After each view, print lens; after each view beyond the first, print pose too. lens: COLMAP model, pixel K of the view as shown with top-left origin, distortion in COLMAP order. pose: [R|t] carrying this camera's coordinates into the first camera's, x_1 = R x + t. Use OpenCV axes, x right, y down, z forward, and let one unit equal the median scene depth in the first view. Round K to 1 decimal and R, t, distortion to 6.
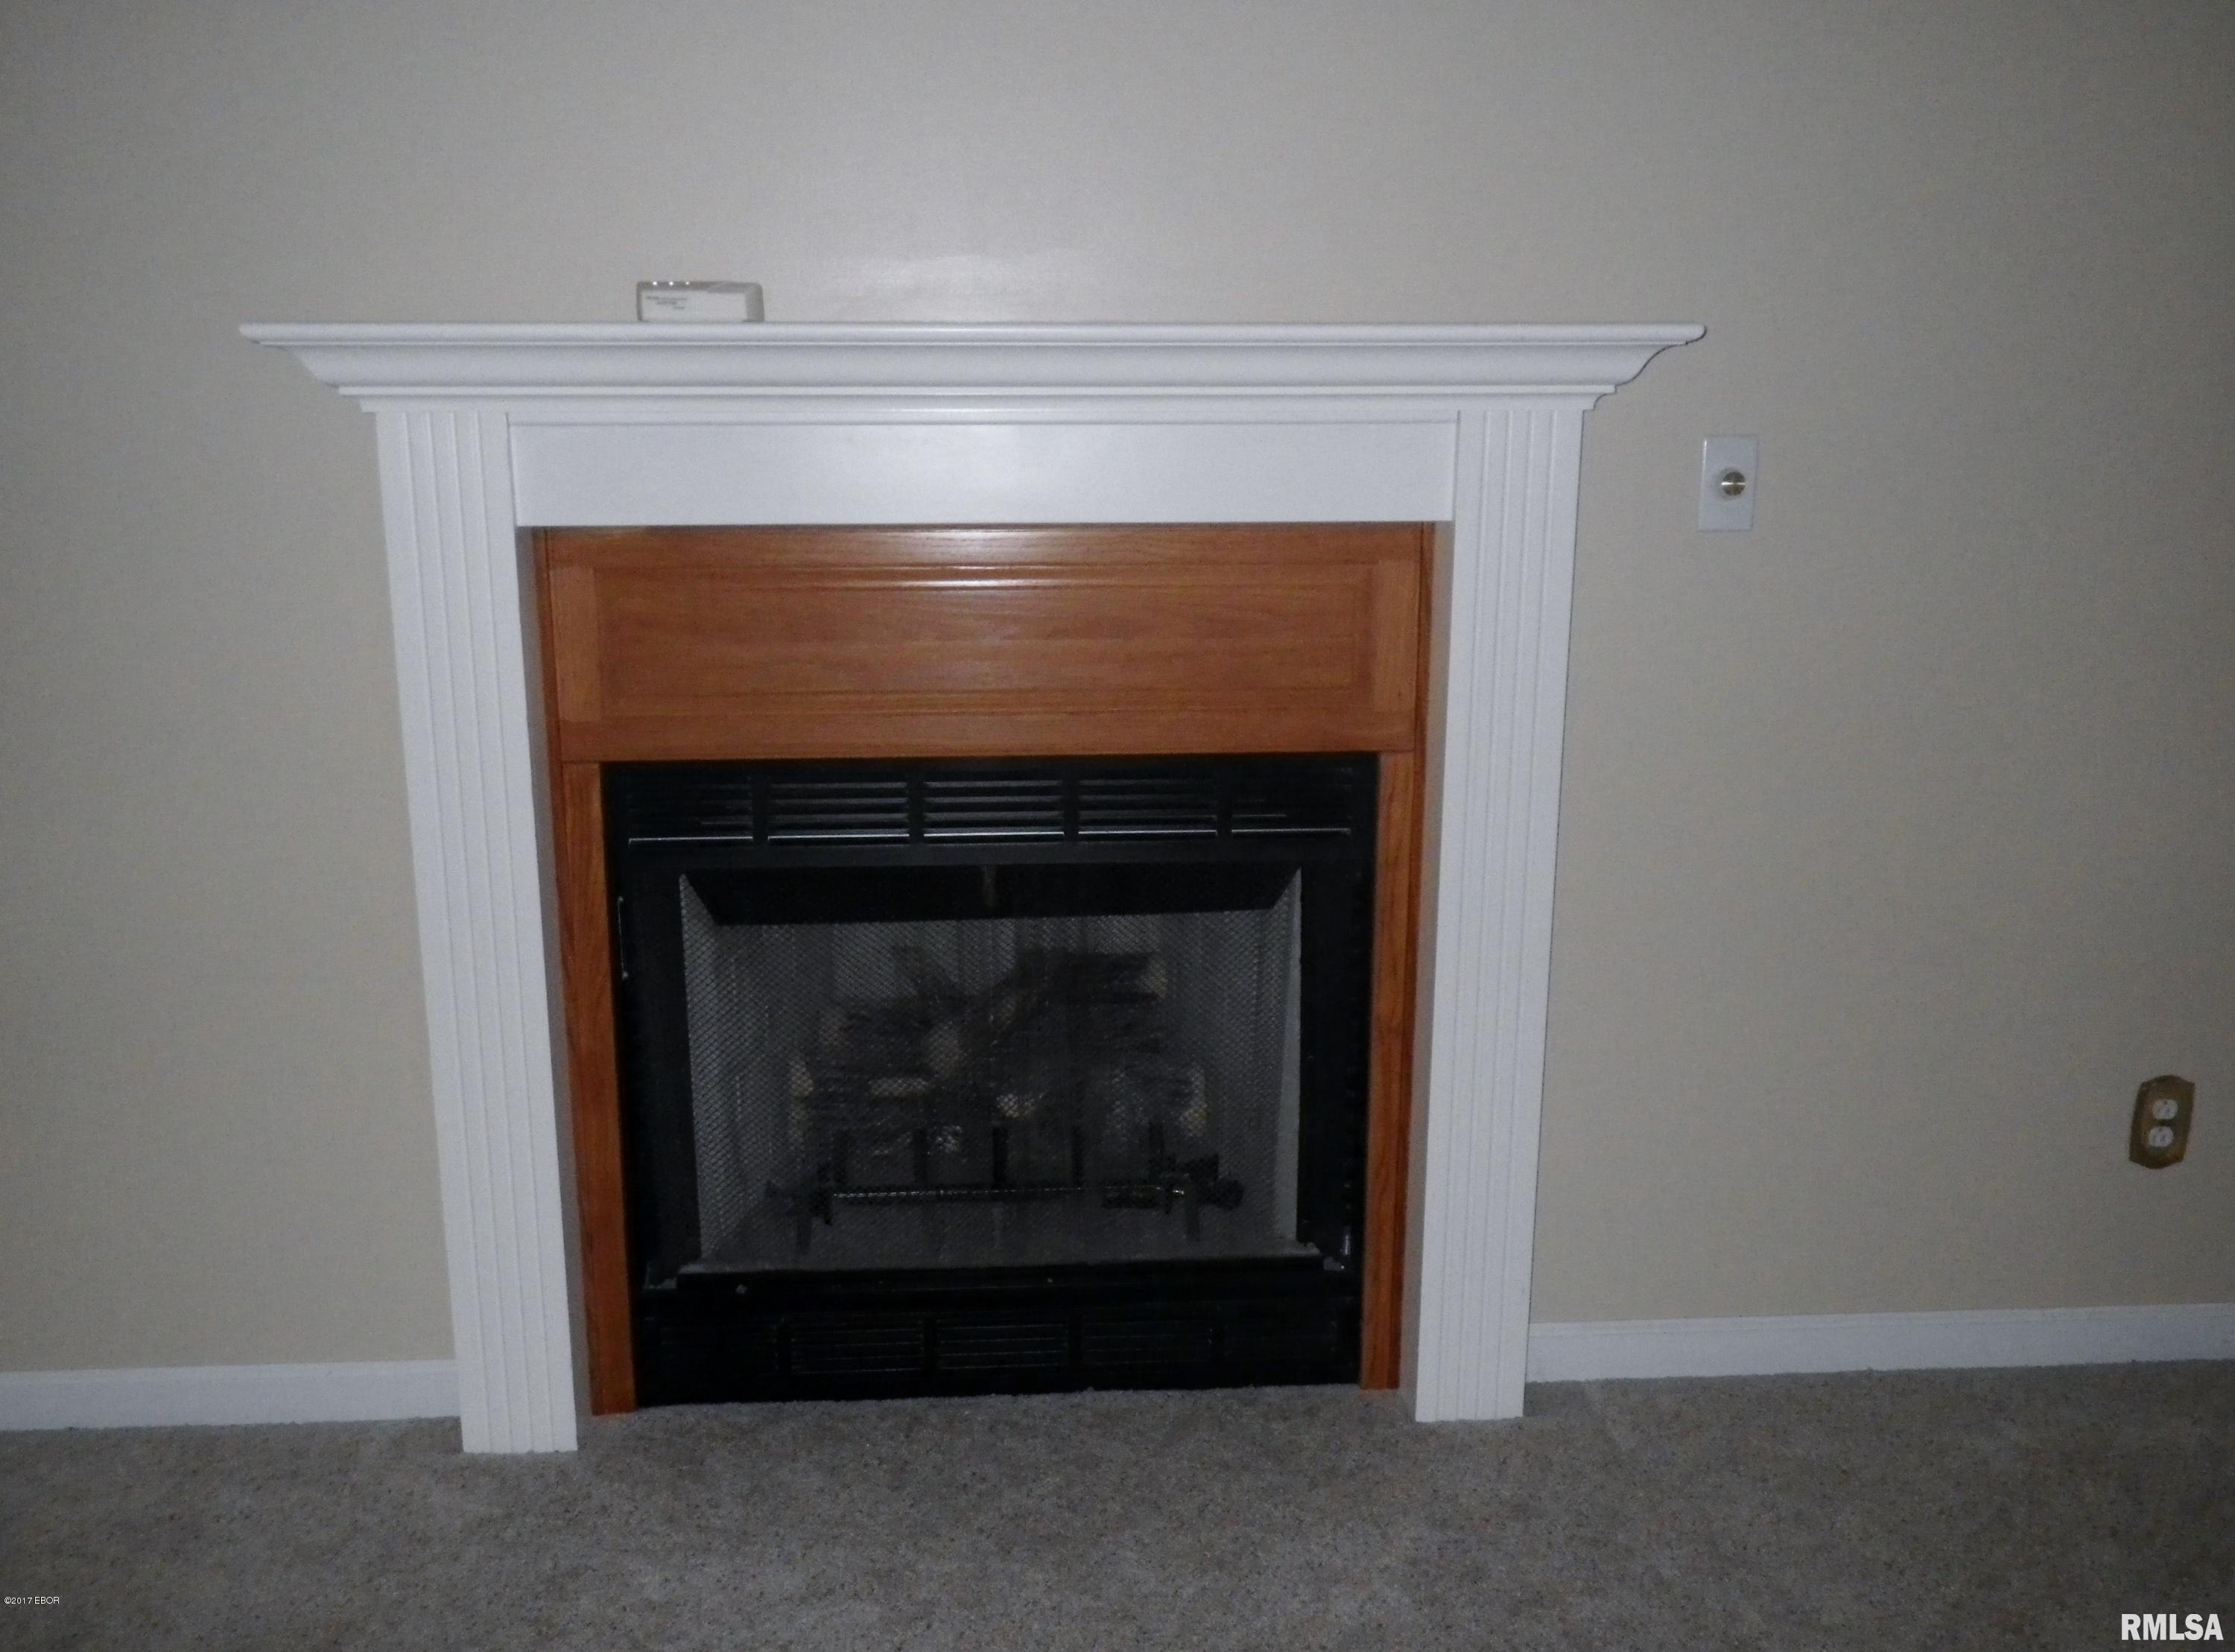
lens RADIAL K [[1873.2, 0, 1117.5], [0, 1873.2, 826.0], [0, 0, 1]] dist [-0.008071, -0.003098]
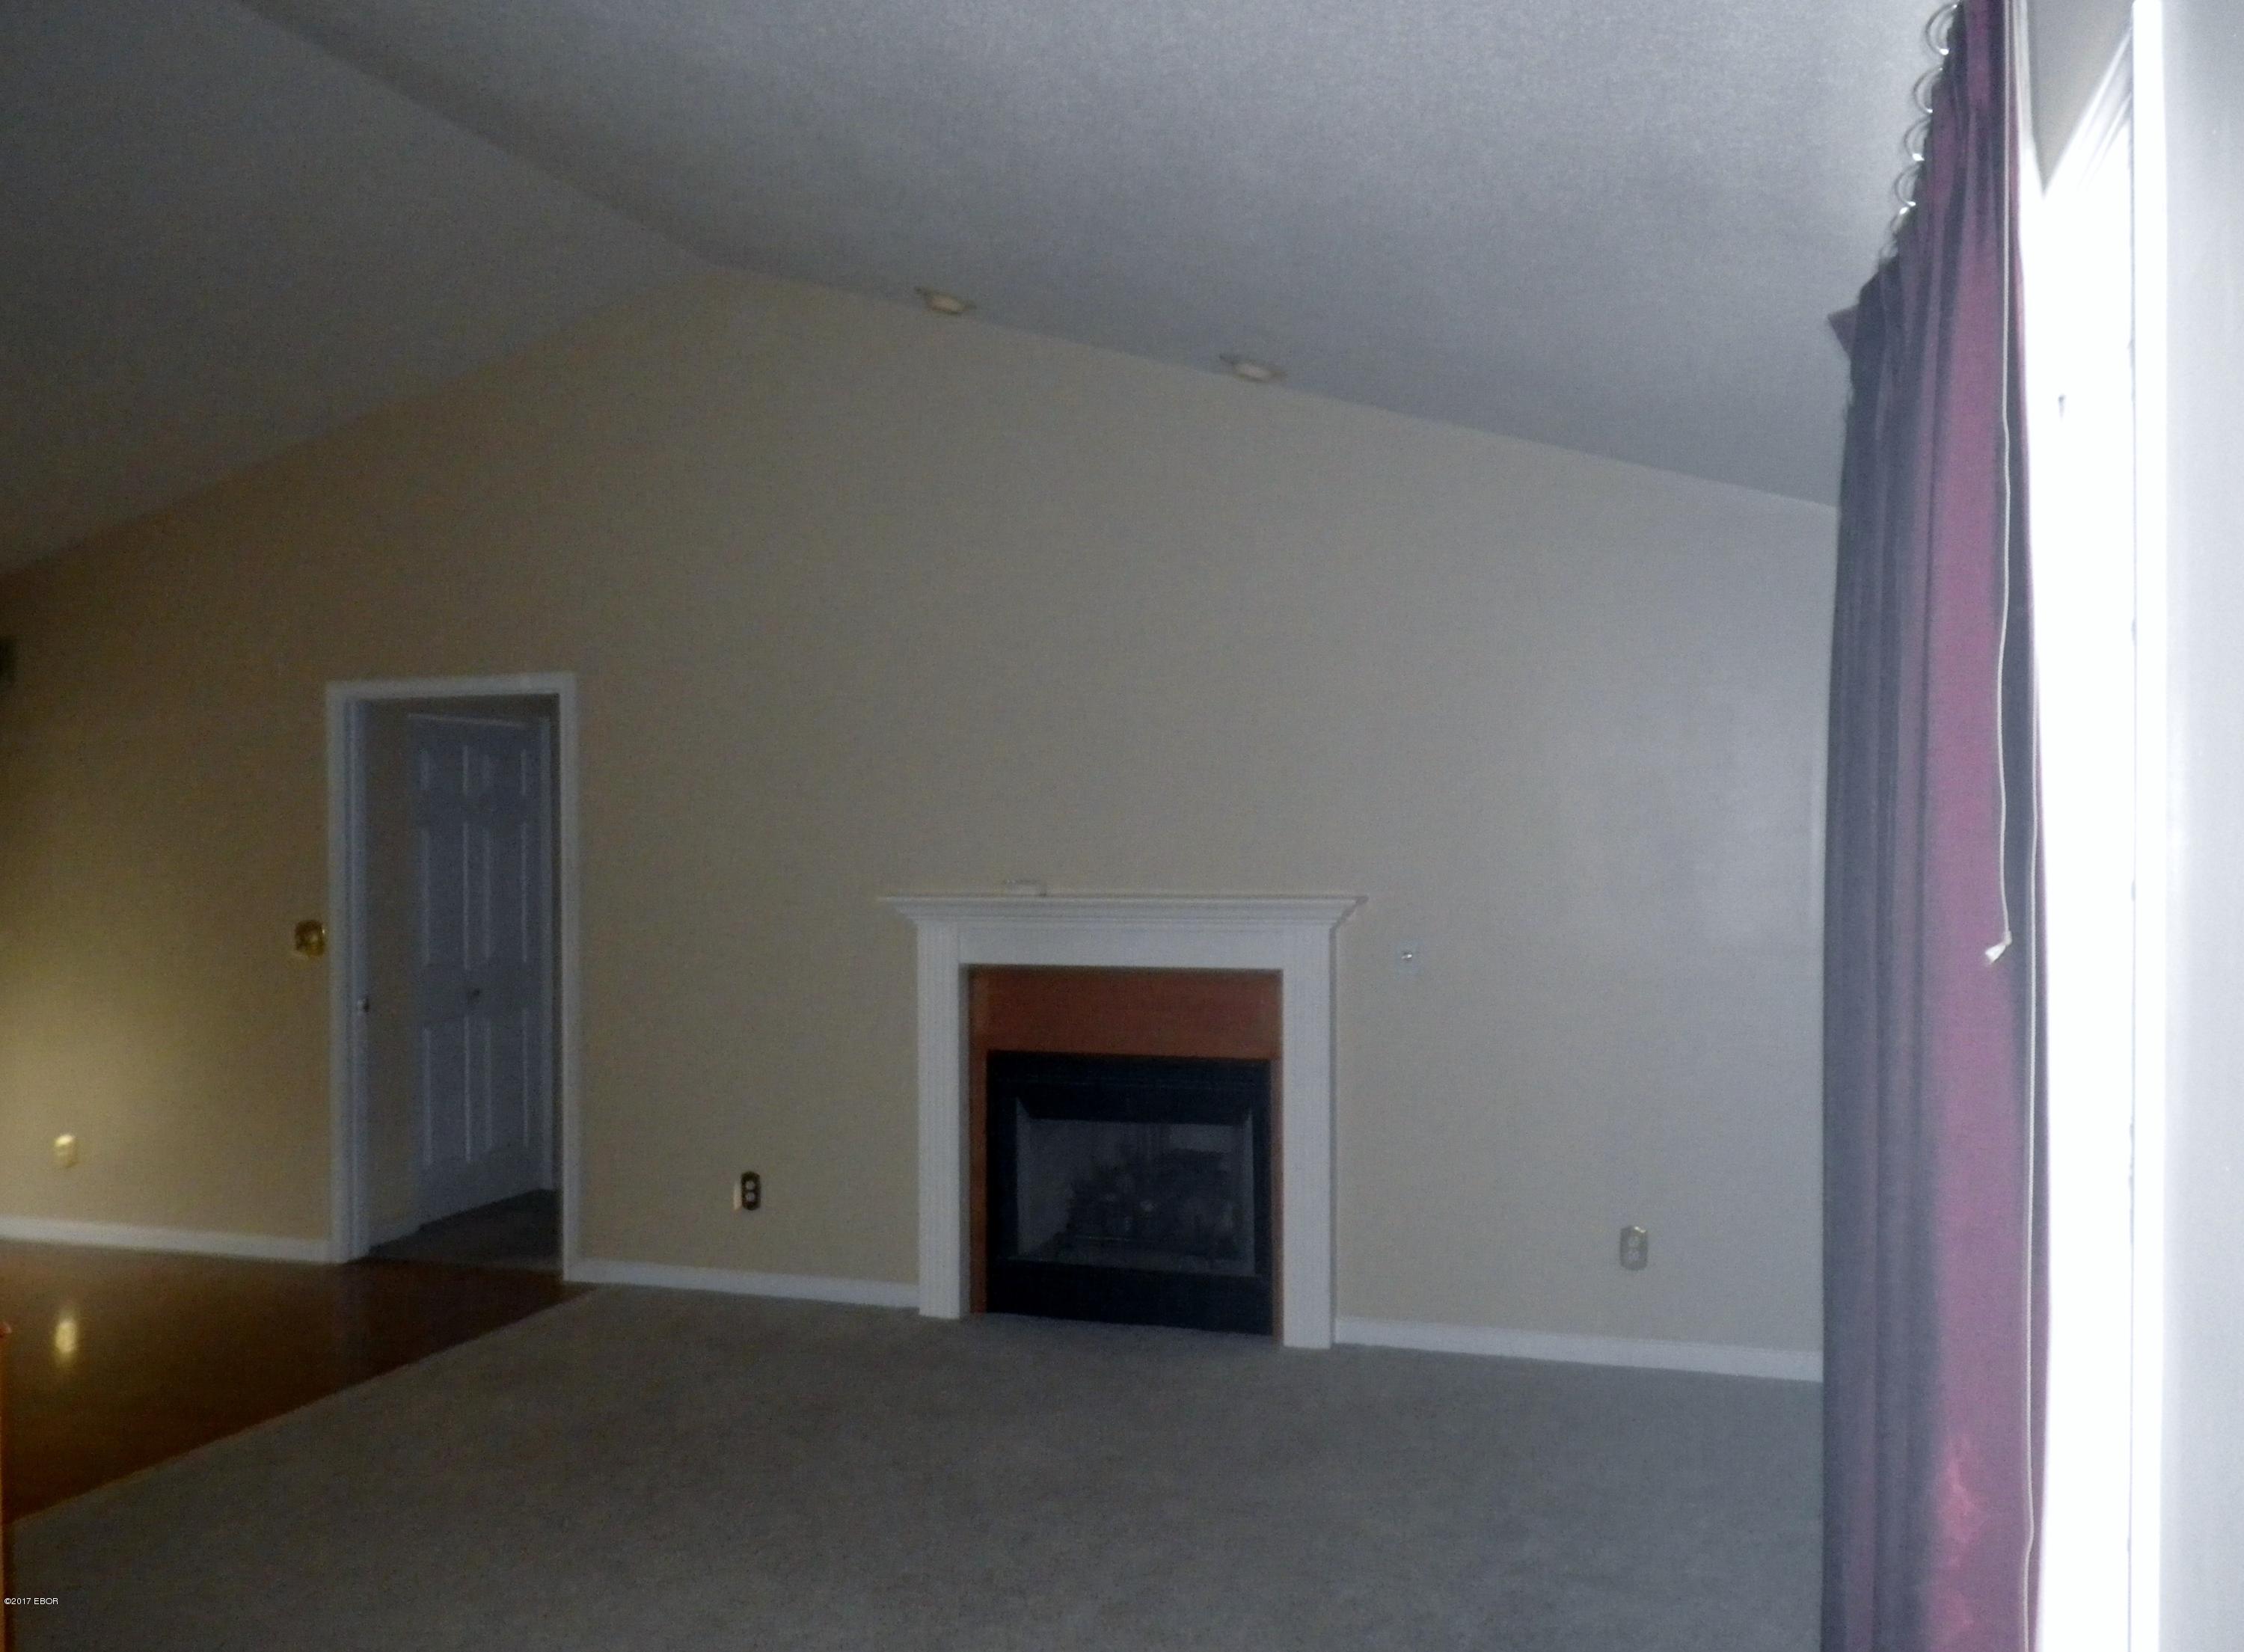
lens RADIAL K [[1880.8, 0, 1122.0], [0, 1880.8, 826.0], [0, 0, 1]] dist [-0.008071, -0.003098]
pose [[0.929960, -0.004749, -0.367631, 0.844258], [-0.076795, 0.975352, -0.206862, 0.183413], [0.359552, 0.220606, 0.906673, -1.367880]]
